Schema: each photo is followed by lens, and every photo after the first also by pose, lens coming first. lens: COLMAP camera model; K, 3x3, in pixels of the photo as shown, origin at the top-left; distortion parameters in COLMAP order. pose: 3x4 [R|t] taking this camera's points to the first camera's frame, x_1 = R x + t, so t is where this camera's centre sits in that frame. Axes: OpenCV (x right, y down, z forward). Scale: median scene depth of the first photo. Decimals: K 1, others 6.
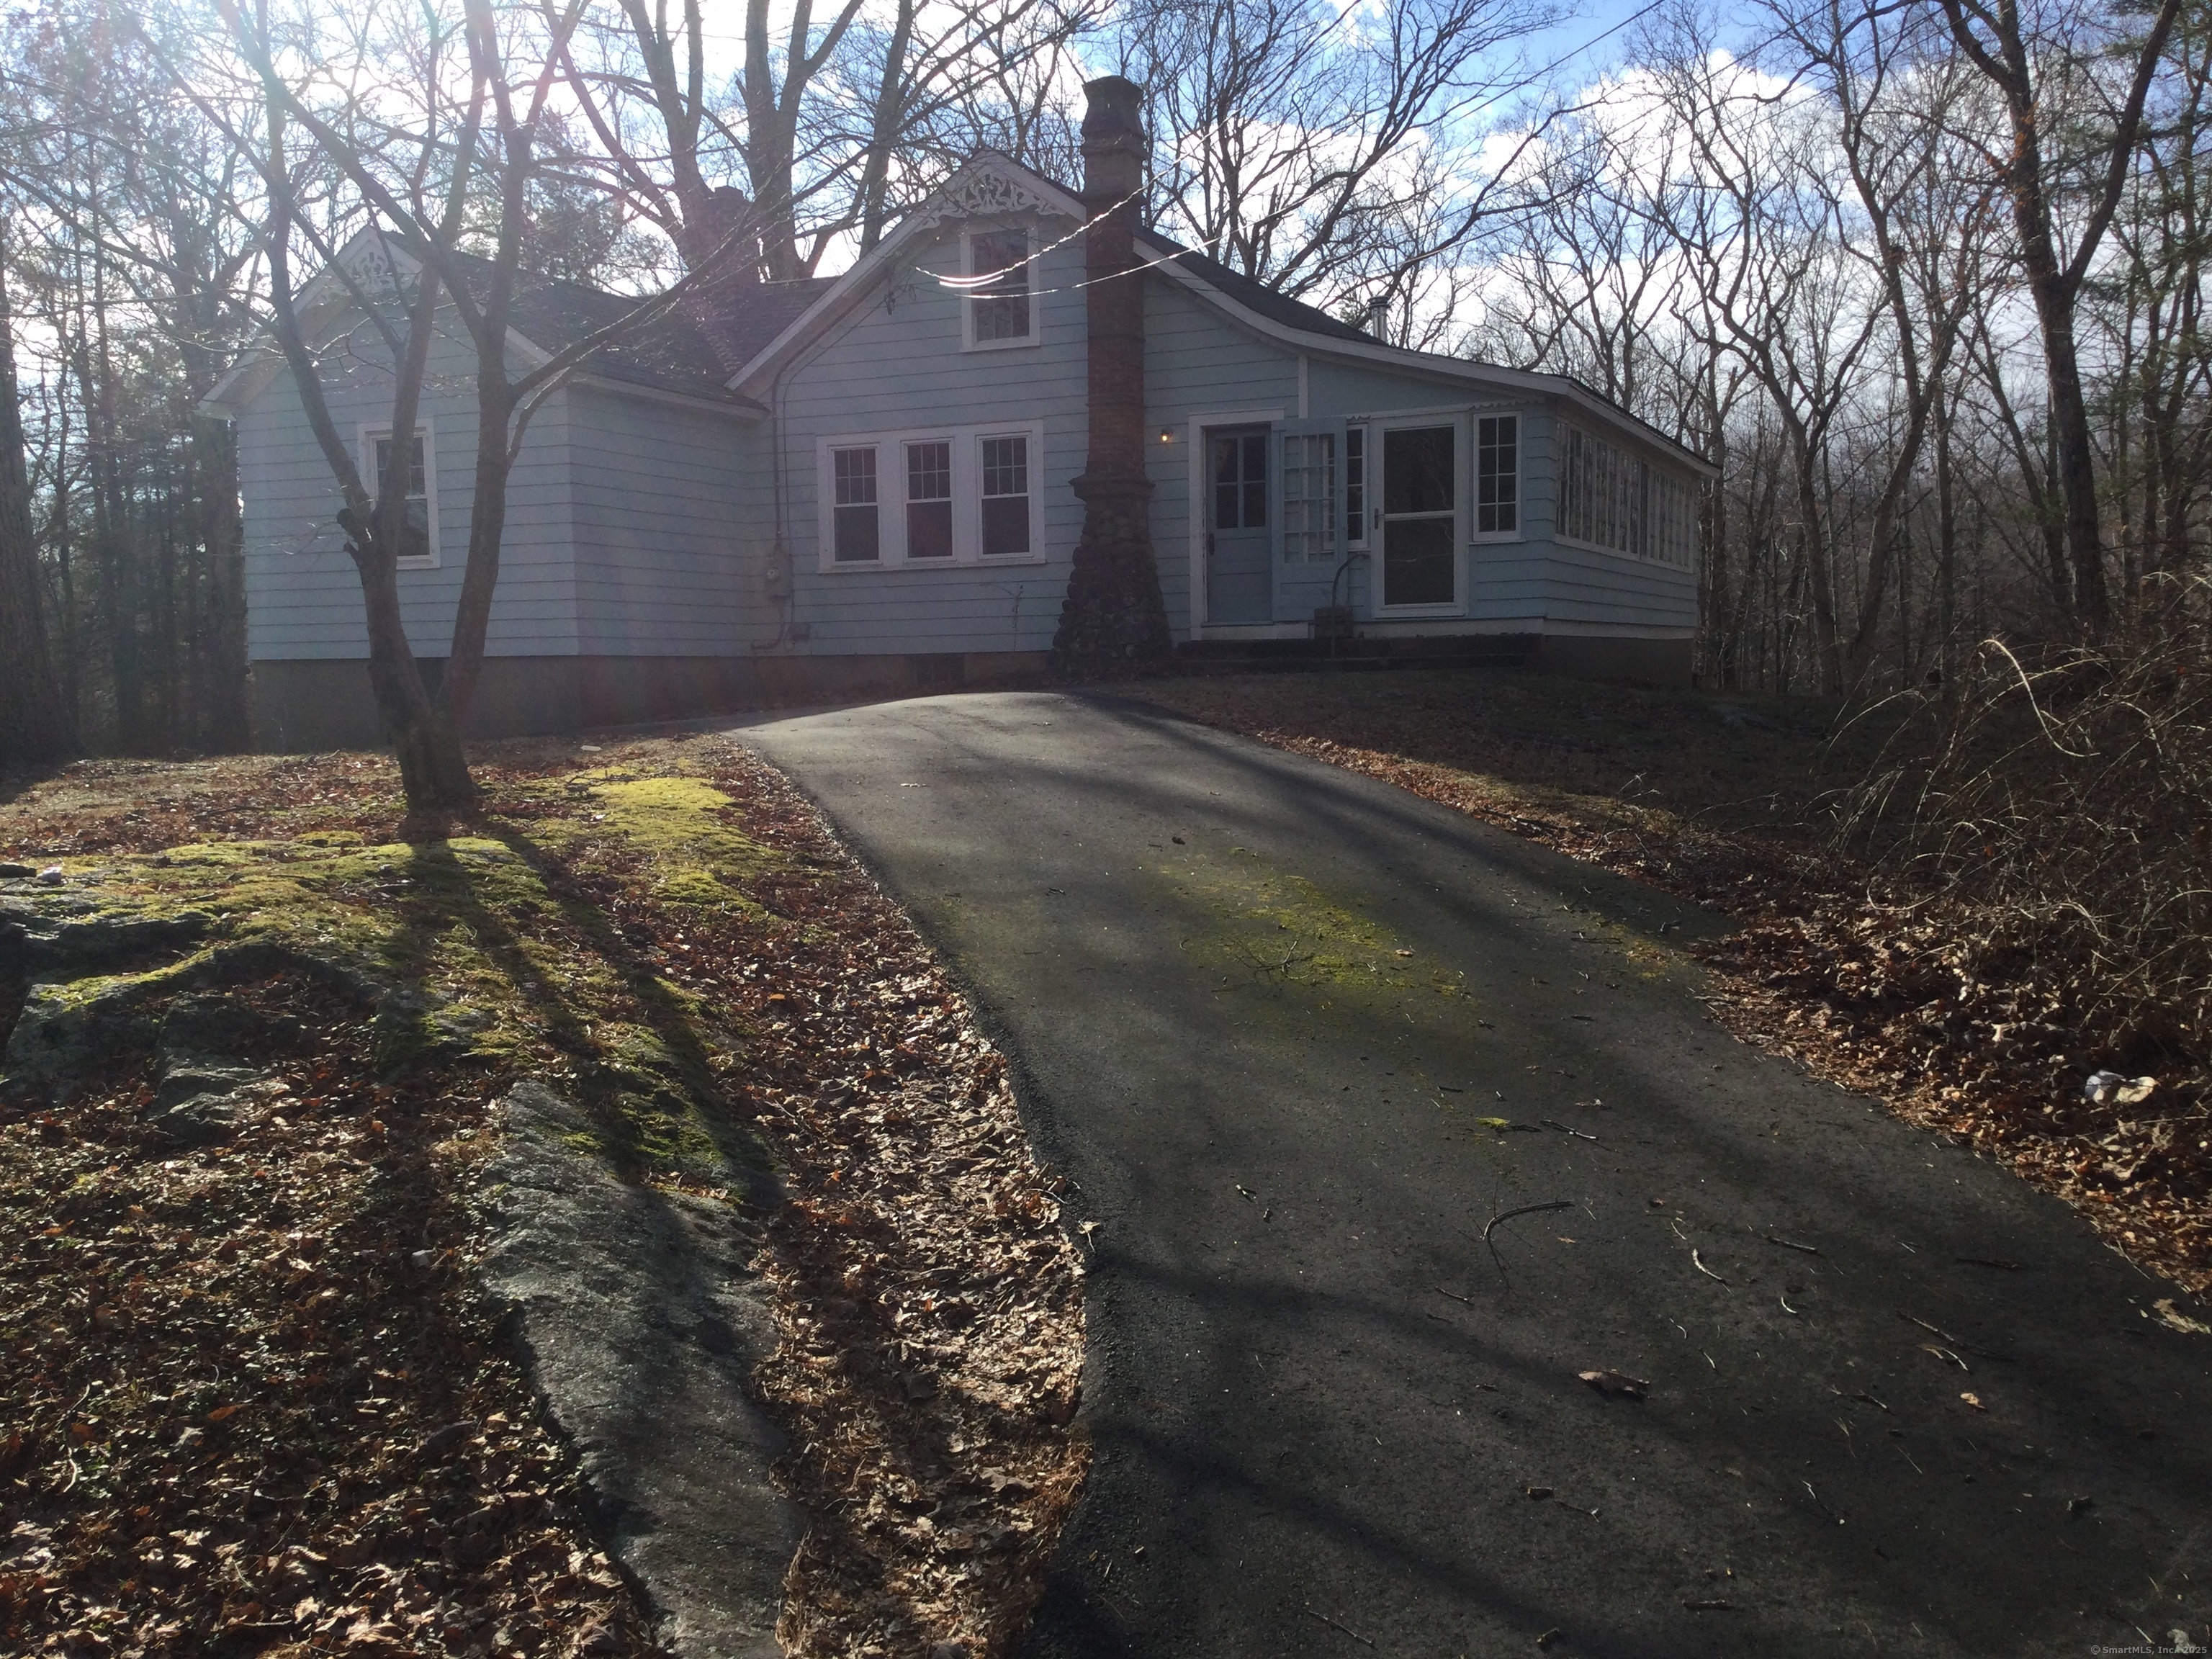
lens RADIAL K [[1986.8, 0, 1111.5], [0, 1986.8, 827.5], [0, 0, 1]] dist [0.142008, -0.249187]
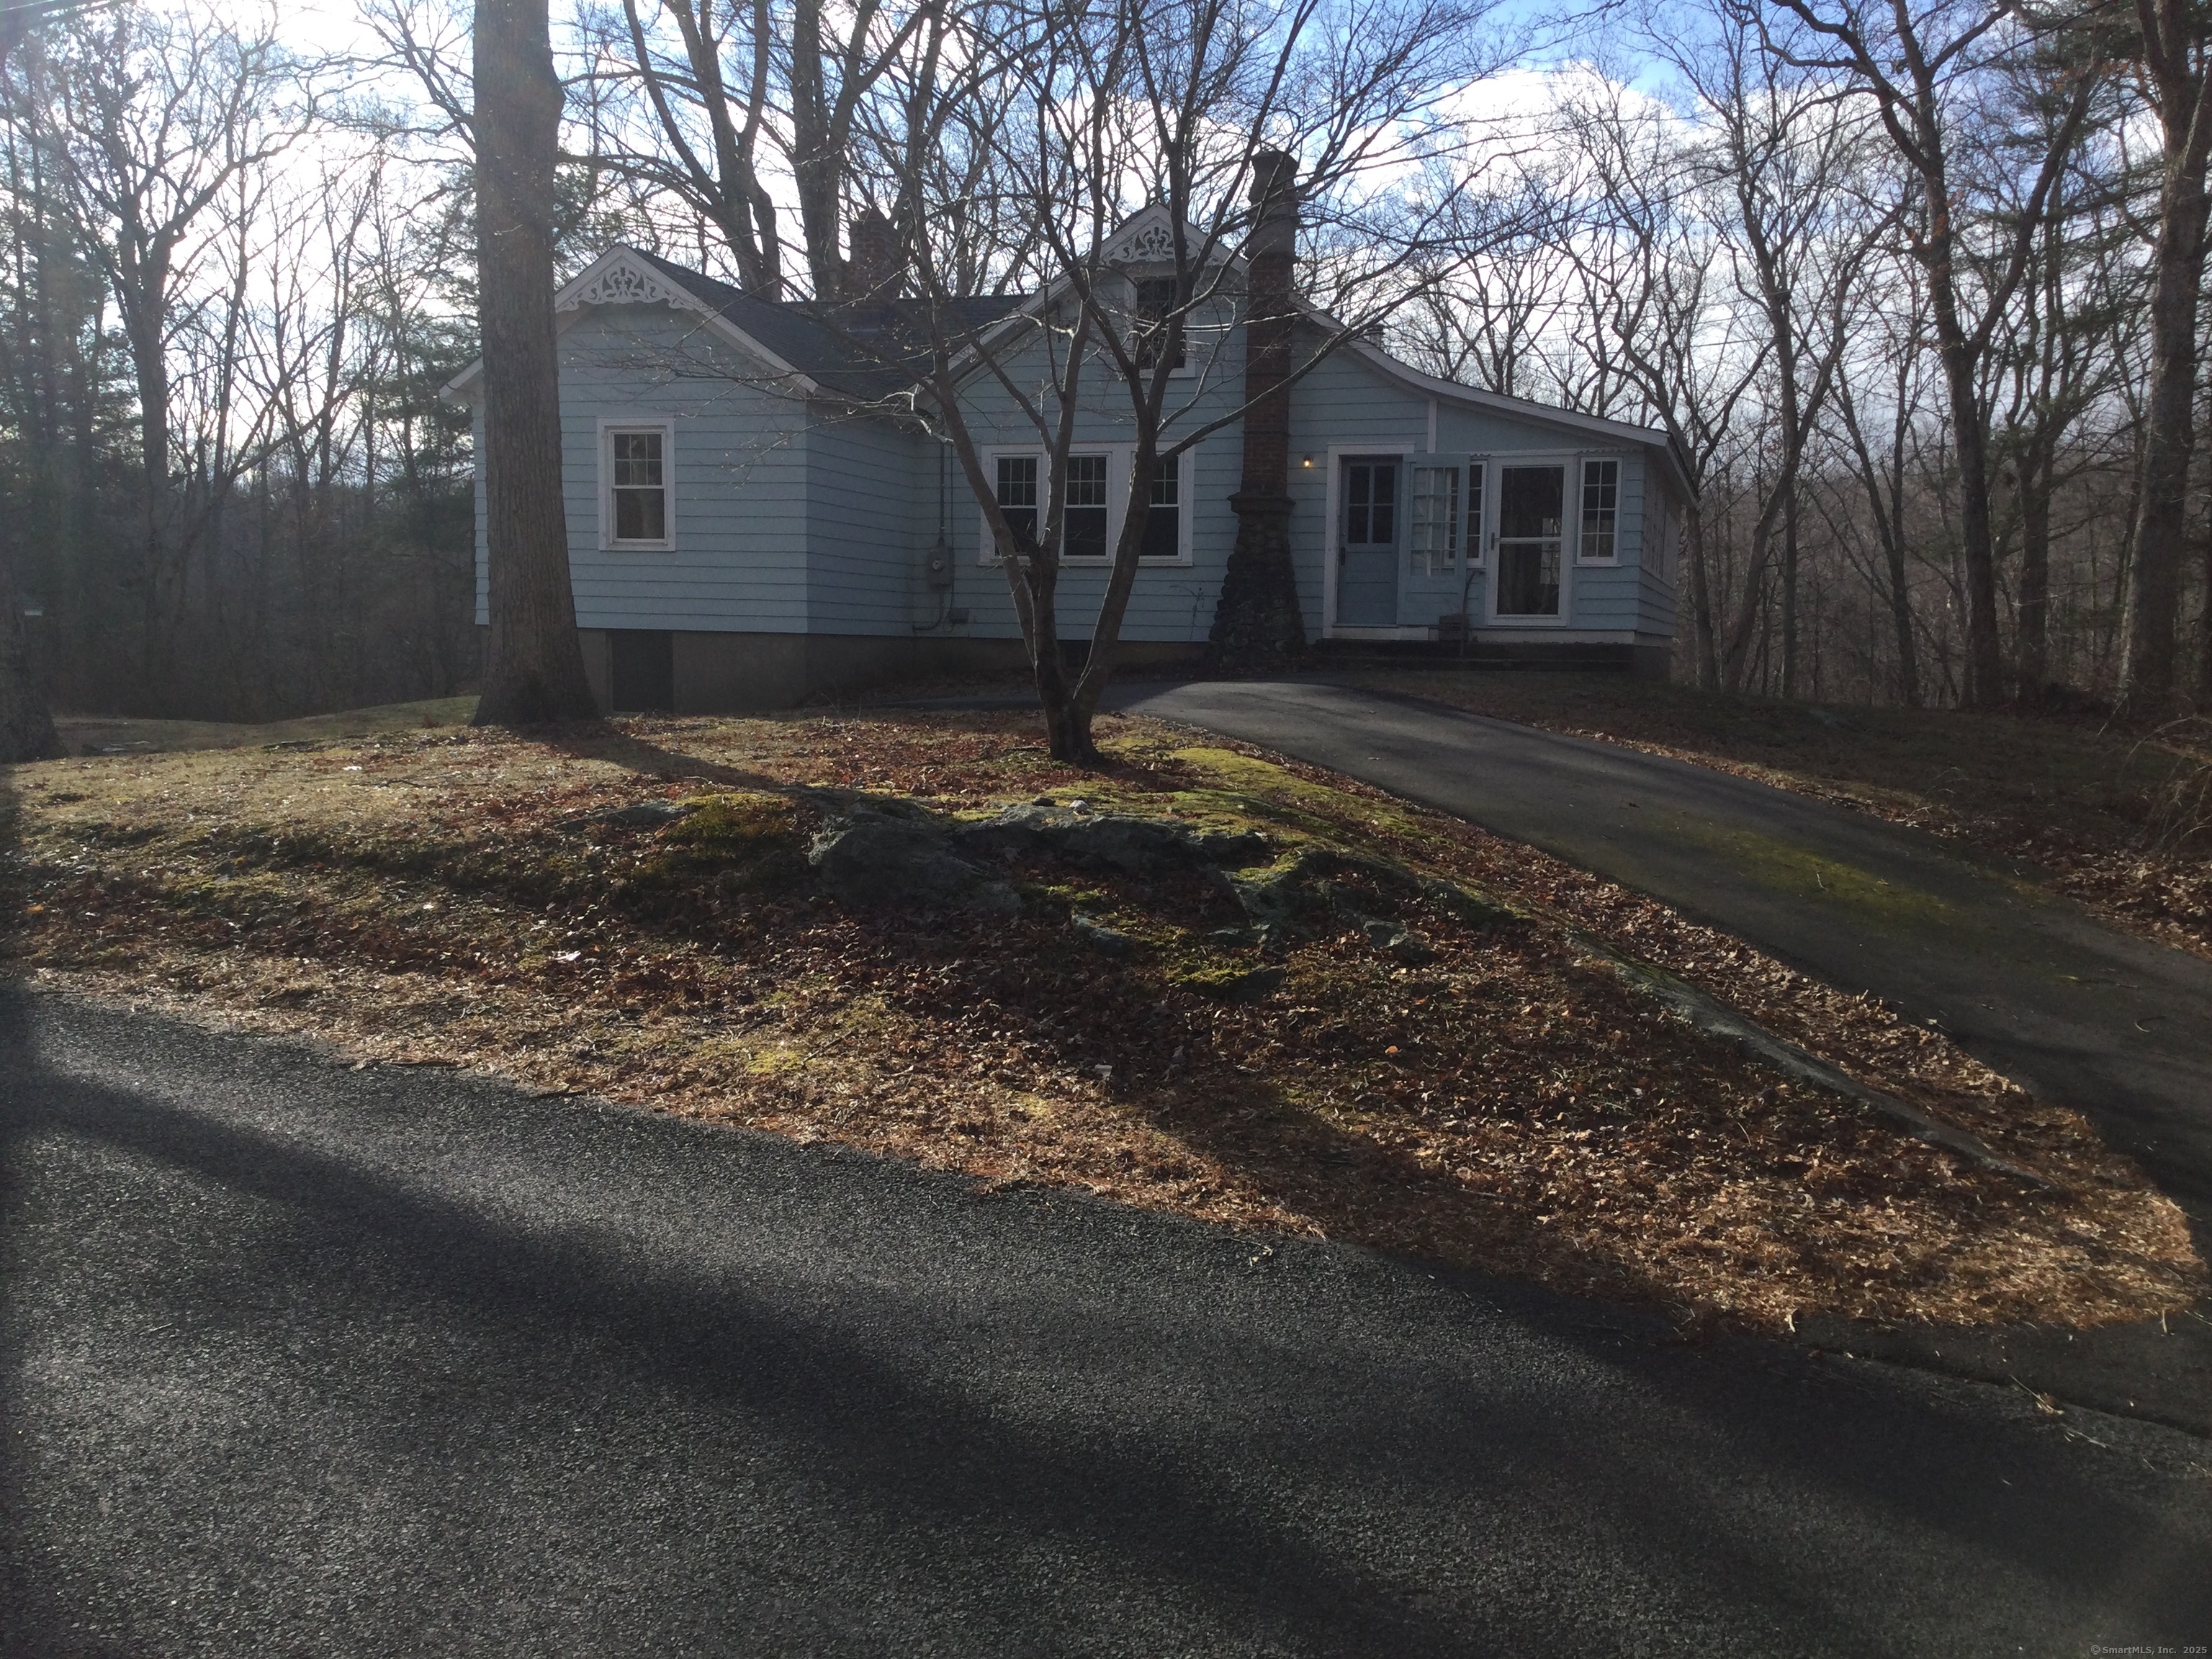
lens RADIAL K [[1986.8, 0, 1111.5], [0, 1986.8, 827.5], [0, 0, 1]] dist [0.142008, -0.249187]
pose [[0.993836, 0.026672, 0.107602, -0.177607], [-0.028267, 0.999512, 0.013330, 0.004475], [-0.107194, -0.016289, 0.994105, -0.129998]]
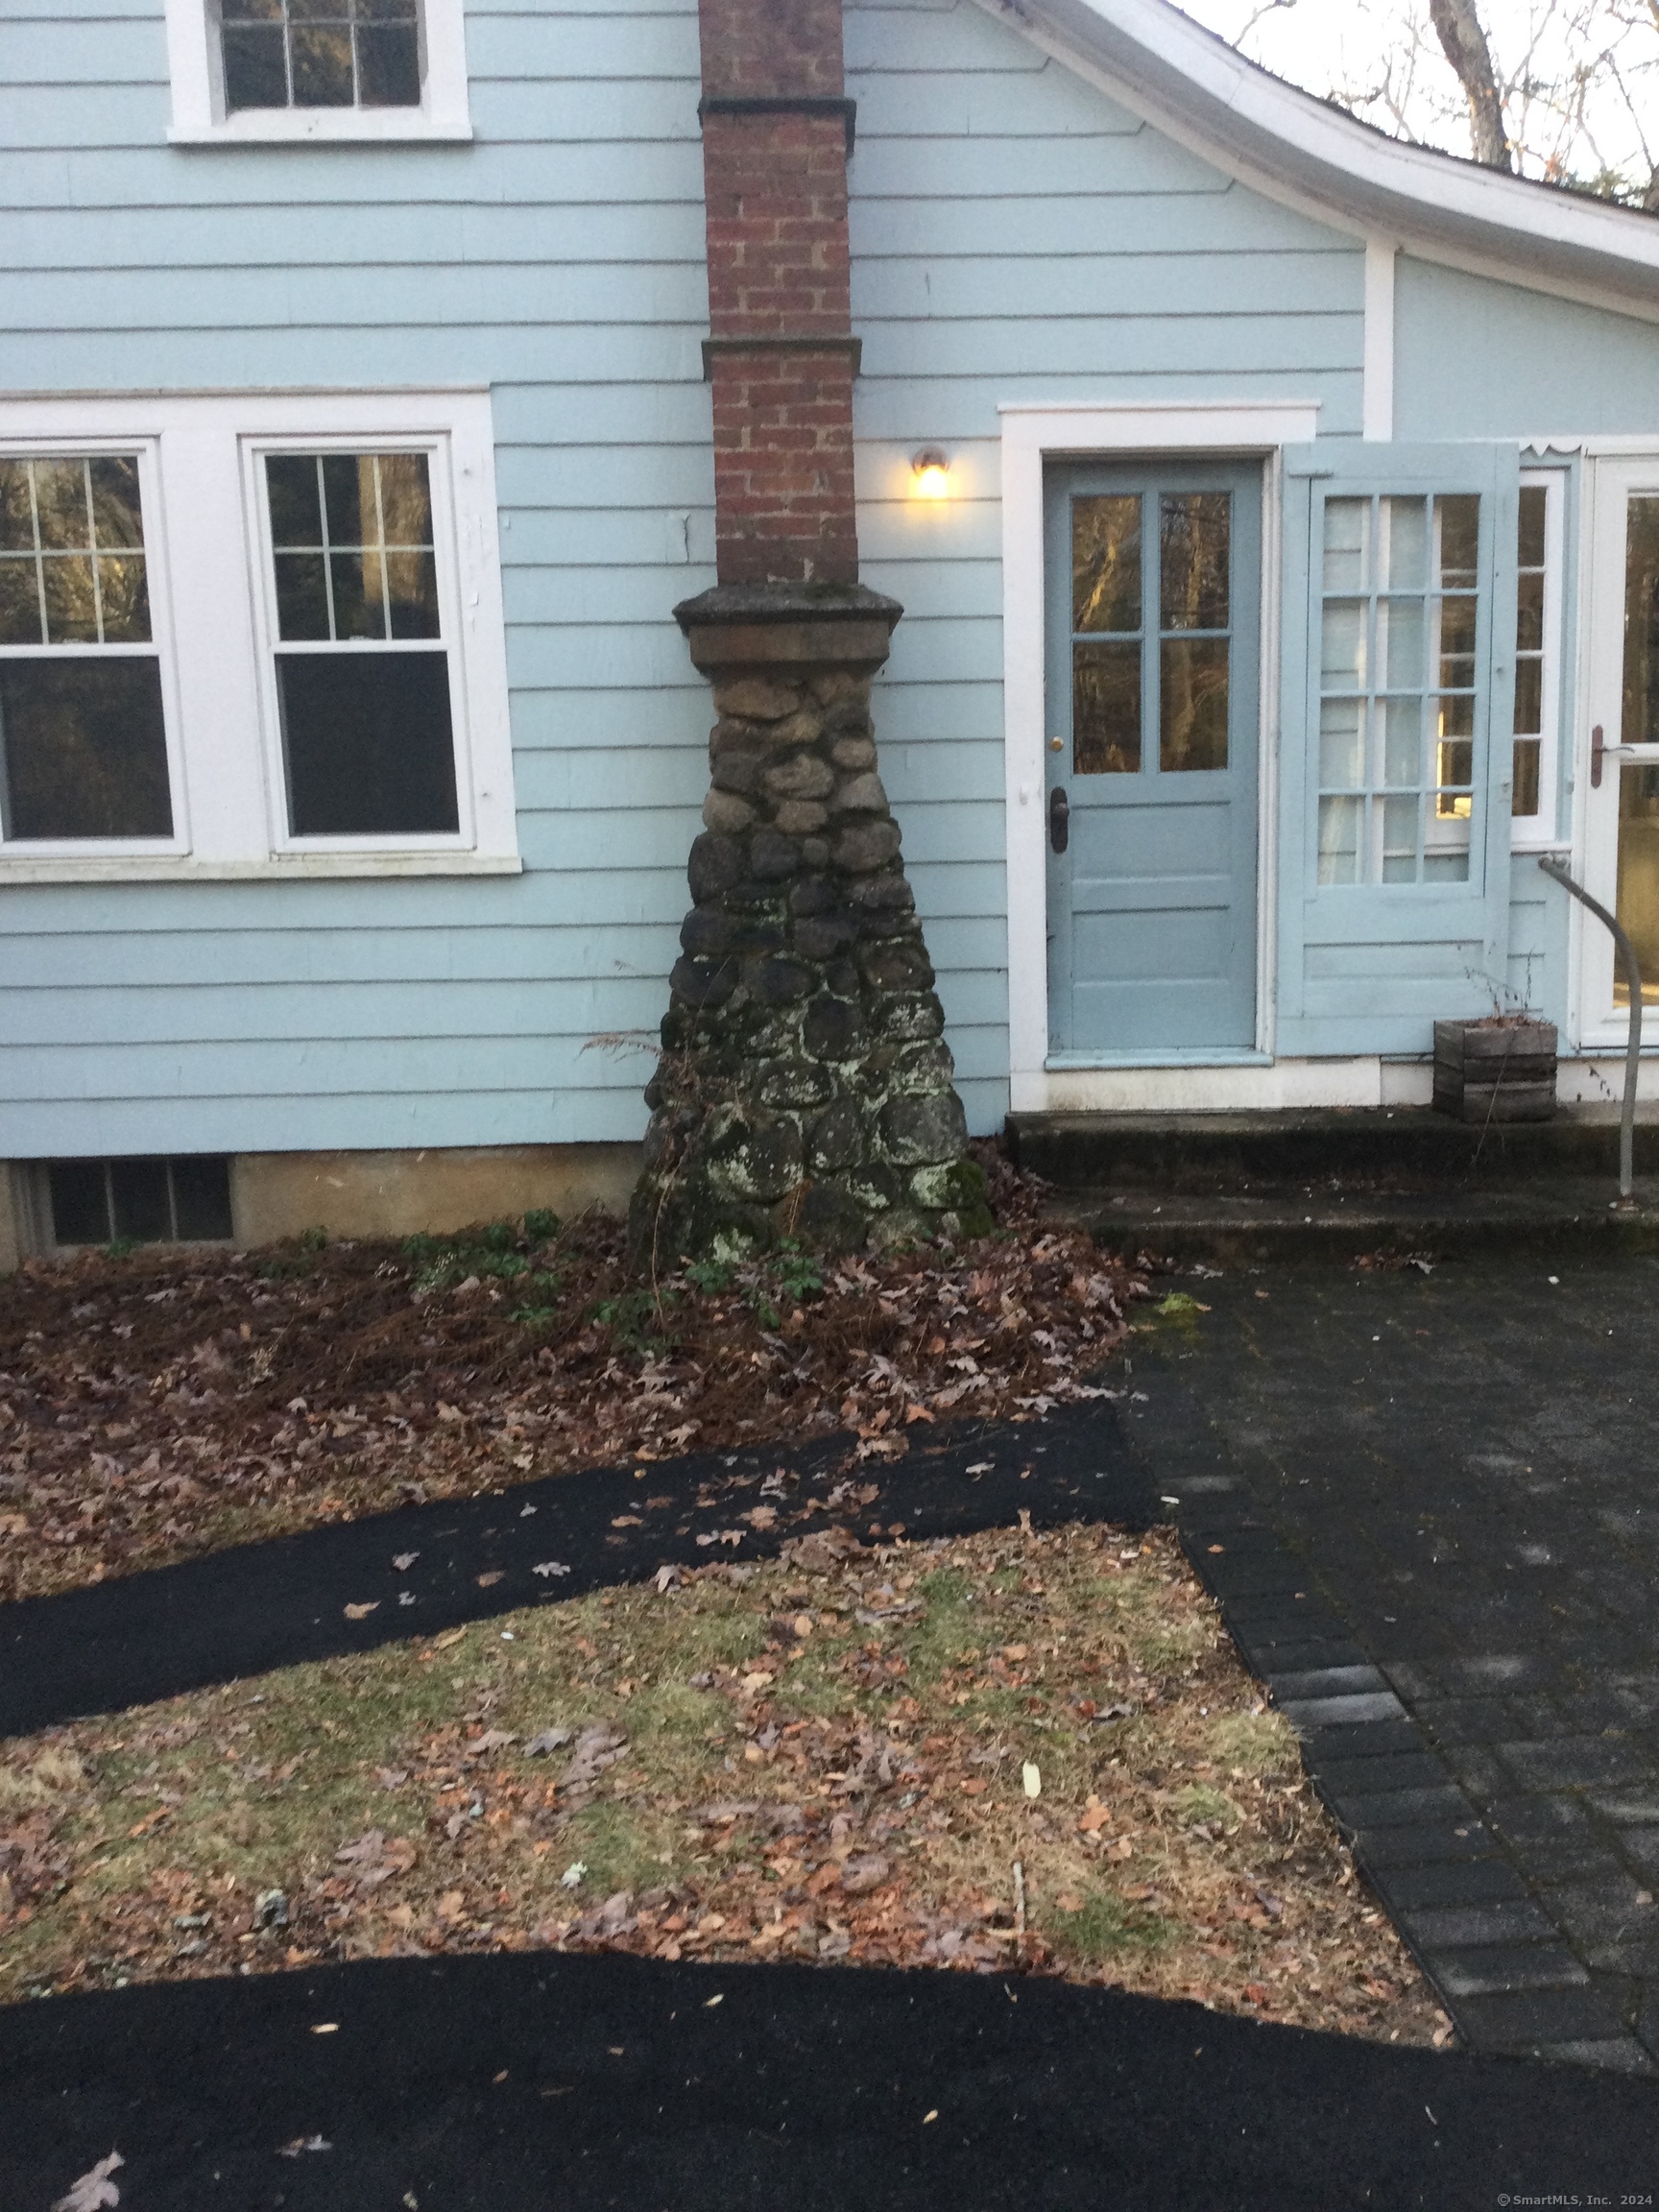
lens RADIAL K [[1975.3, 0, 829.5], [0, 1975.3, 1106.0], [0, 0, 1]] dist [0.147456, -0.257141]
pose [[0.900962, -0.063826, 0.429179, -0.111436], [0.036689, 0.996786, 0.071218, -0.102992], [-0.432345, -0.048418, 0.900407, 0.616856]]
